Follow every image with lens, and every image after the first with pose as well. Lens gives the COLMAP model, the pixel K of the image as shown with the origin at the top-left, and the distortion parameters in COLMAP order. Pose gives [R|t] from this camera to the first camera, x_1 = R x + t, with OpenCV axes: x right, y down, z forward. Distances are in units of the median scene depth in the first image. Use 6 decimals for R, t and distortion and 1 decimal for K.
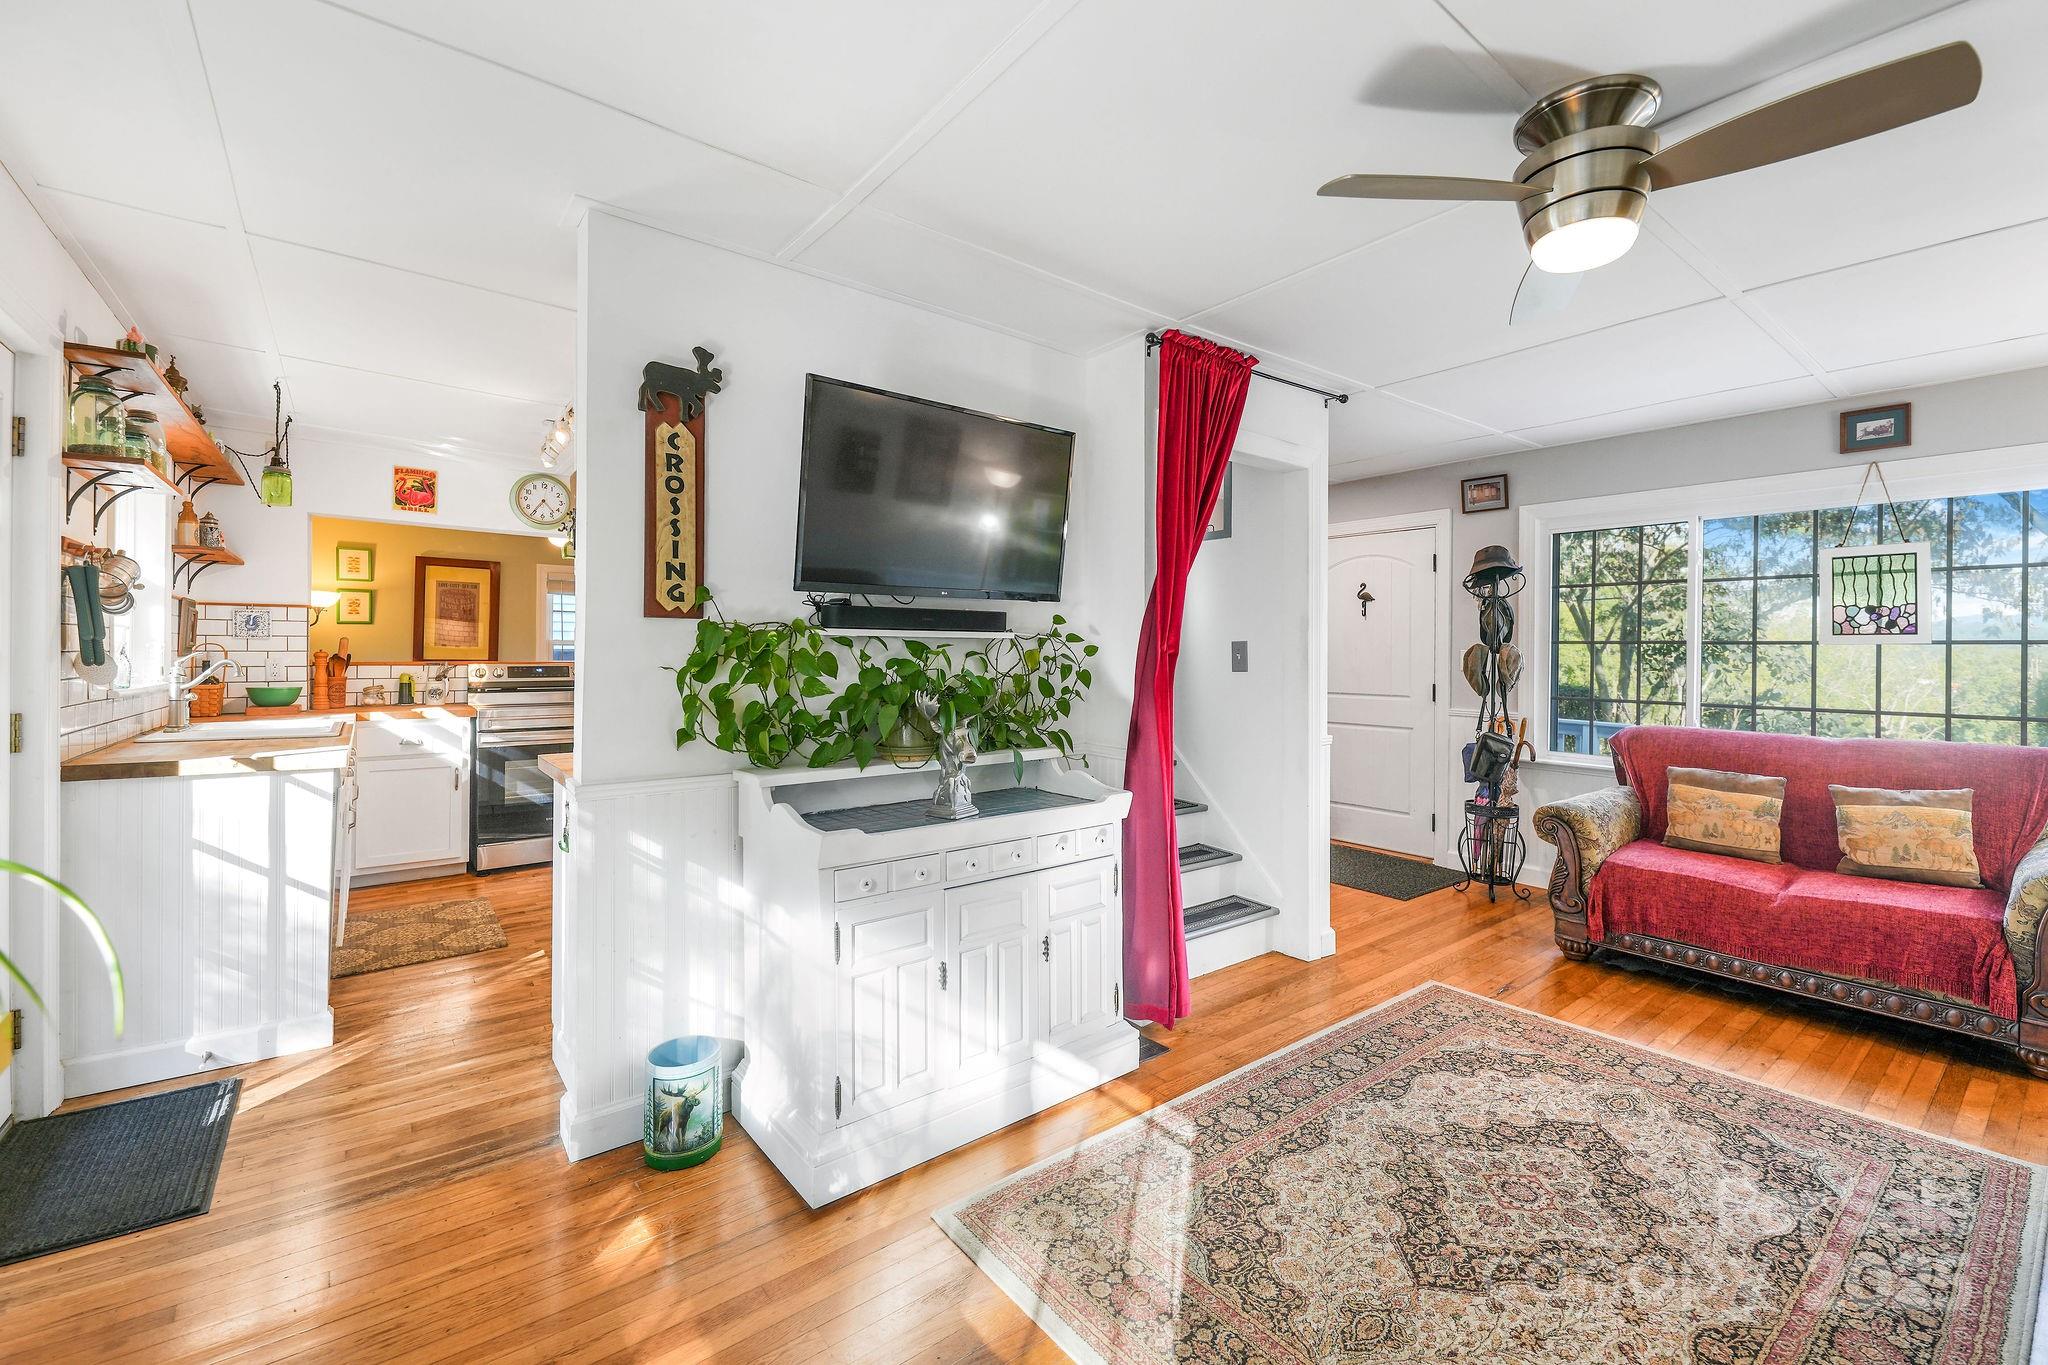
lens RADIAL K [[843.3, 0, 1038.3], [0, 843.3, 650.0], [0, 0, 1]] dist [0.015109, -0.010924]
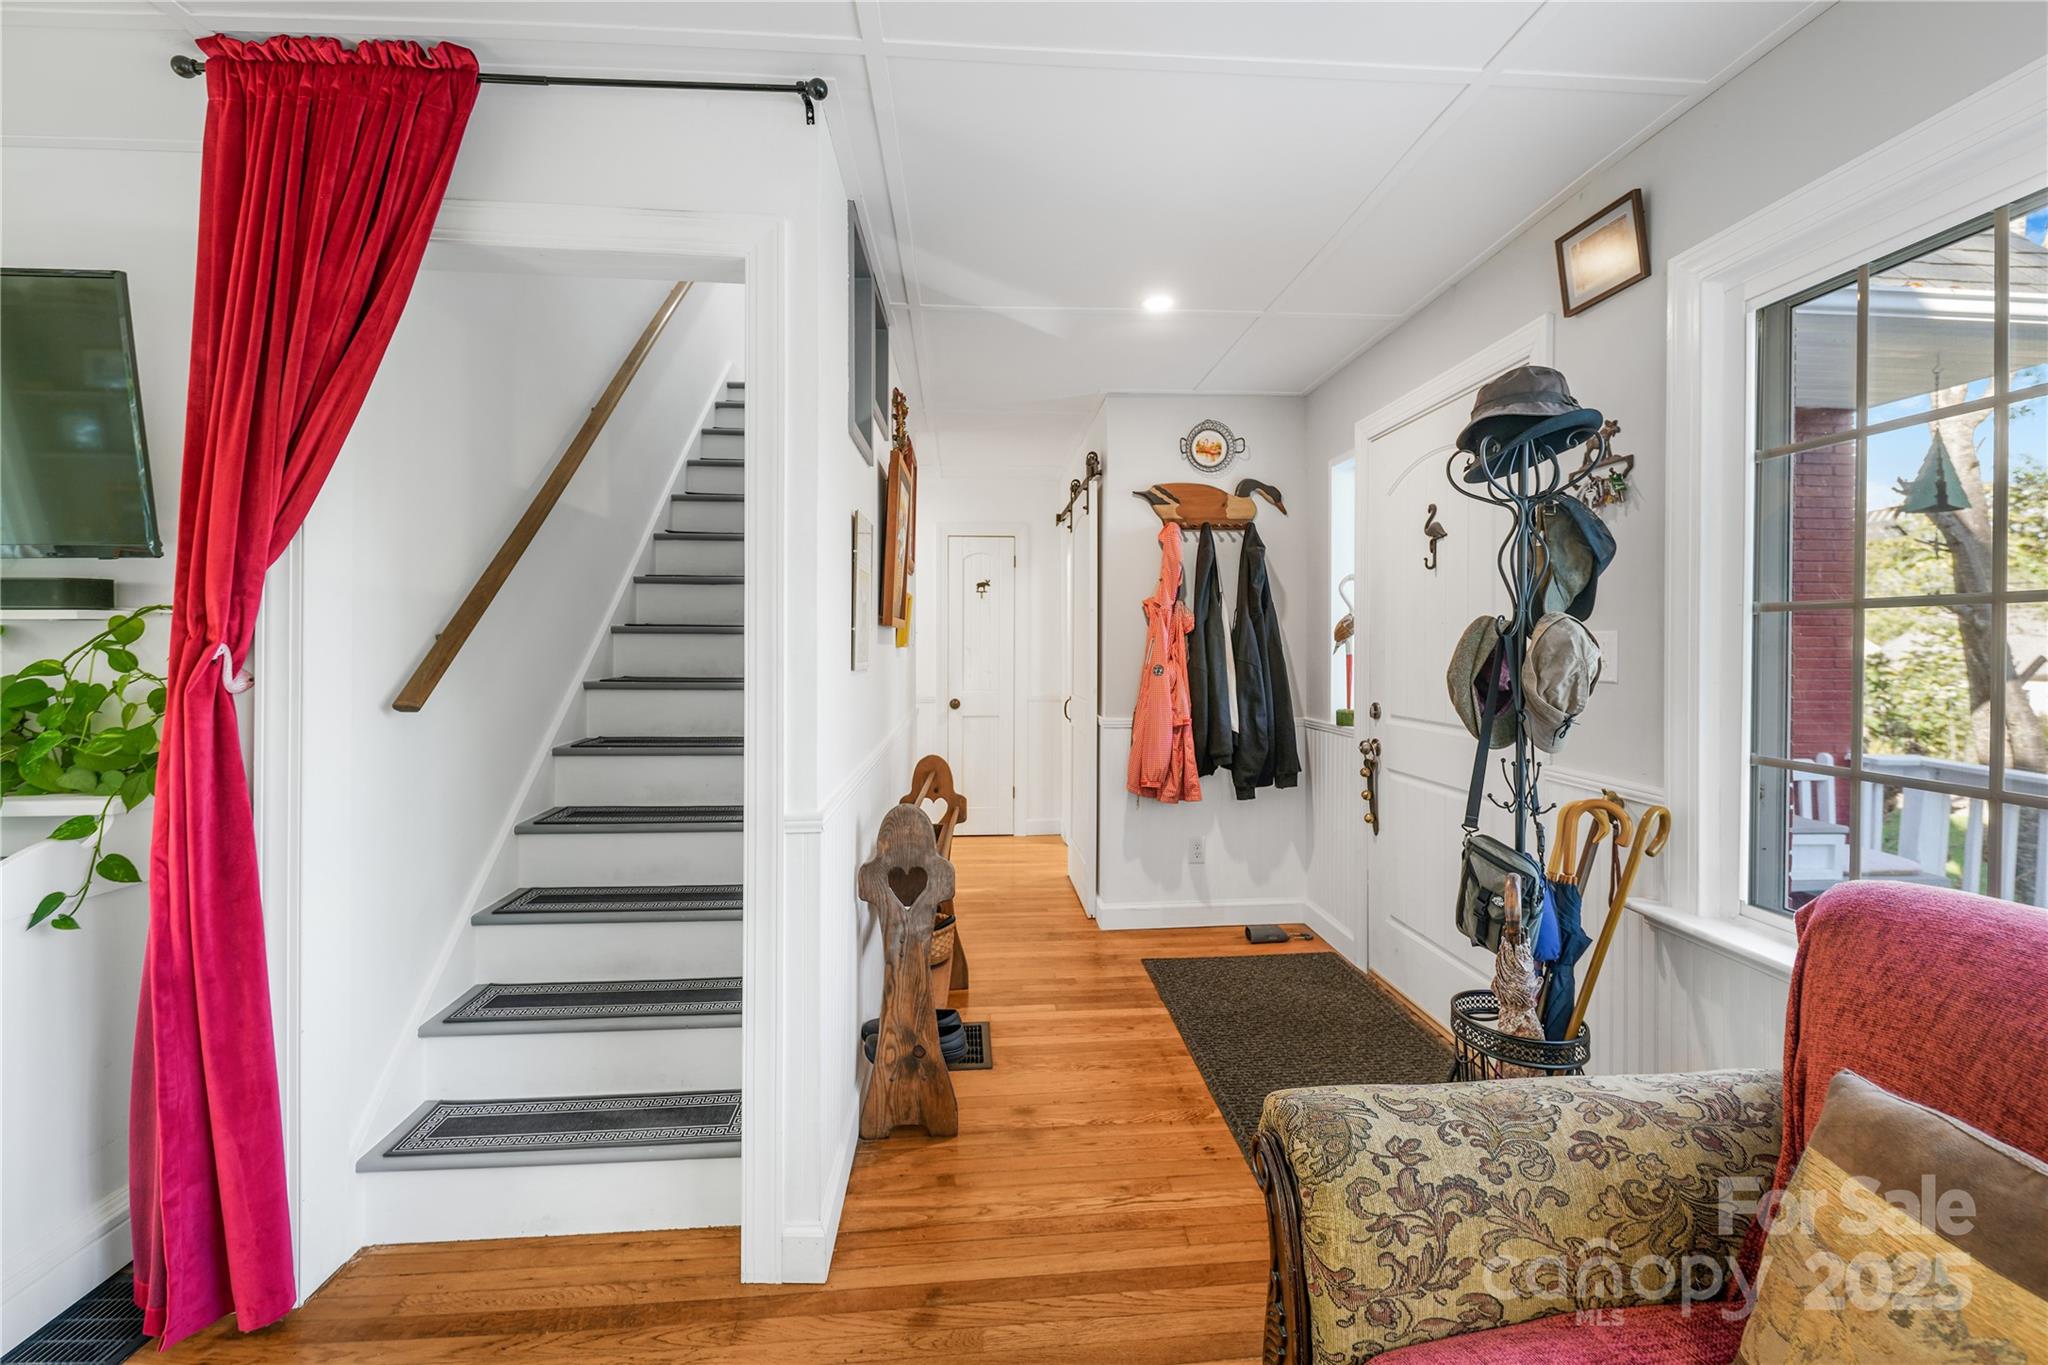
lens RADIAL K [[835.6, 0, 1034.5], [0, 835.6, 642.1], [0, 0, 1]] dist [0.008088, -0.007633]
pose [[0.833334, -0.005352, -0.552744, 0.696955], [0.004345, 0.999986, -0.003132, 0.006820], [0.552752, 0.000208, 0.833345, 0.671285]]
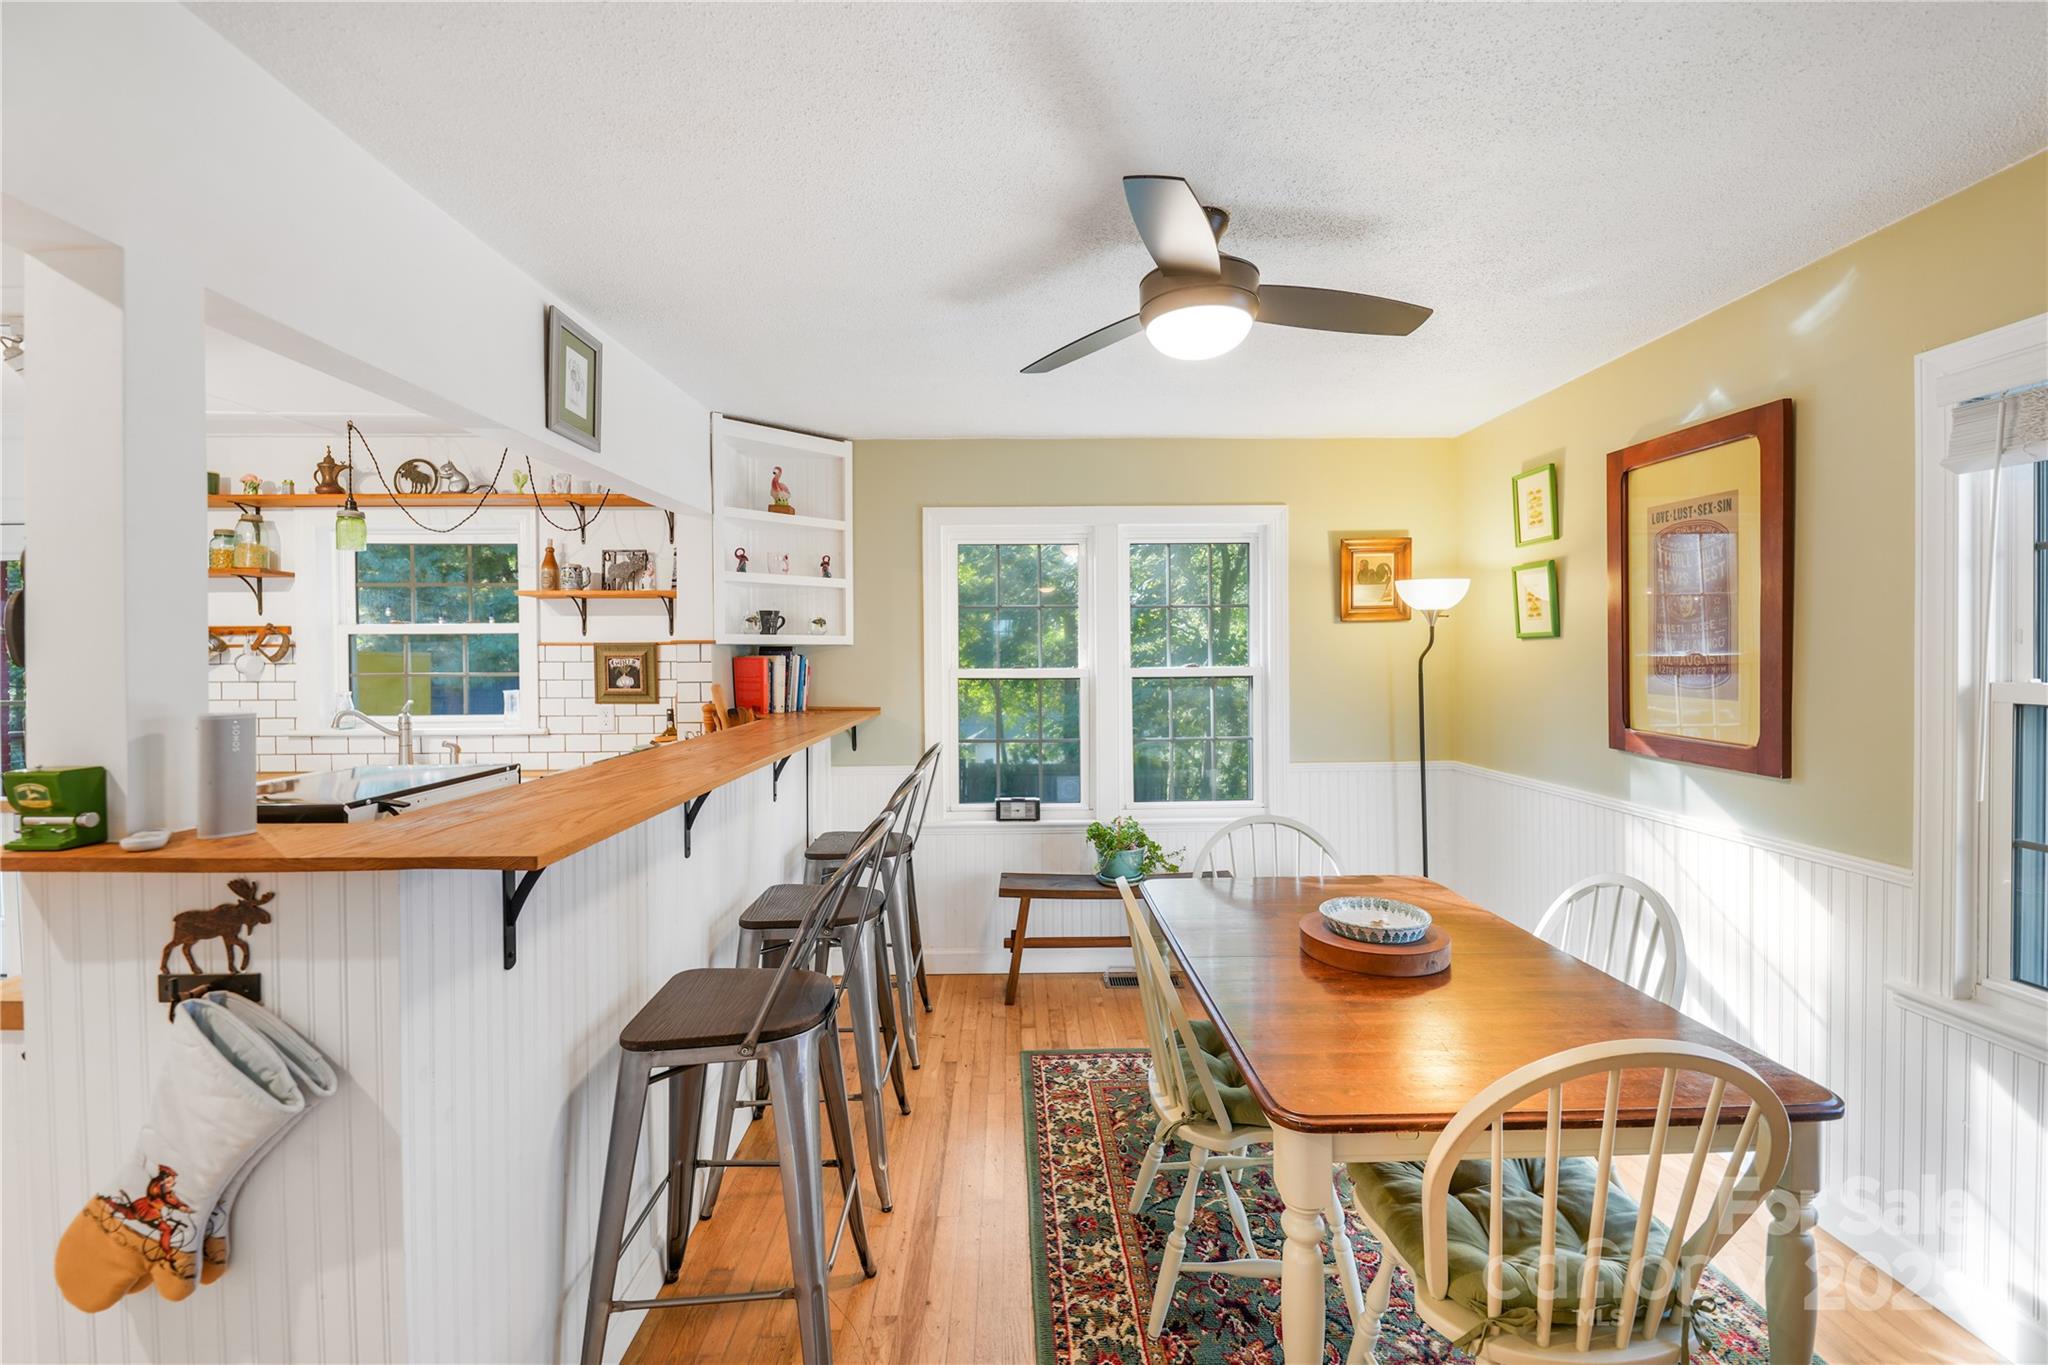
lens RADIAL K [[831.2, 0, 1046.8], [0, 831.2, 649.9], [0, 0, 1]] dist [0.001810, -0.000051]
pose [[-0.597989, -0.003476, -0.801497, -0.581531], [0.004913, 0.999956, -0.008002, -0.044418], [0.801489, -0.008723, -0.597946, 2.064035]]
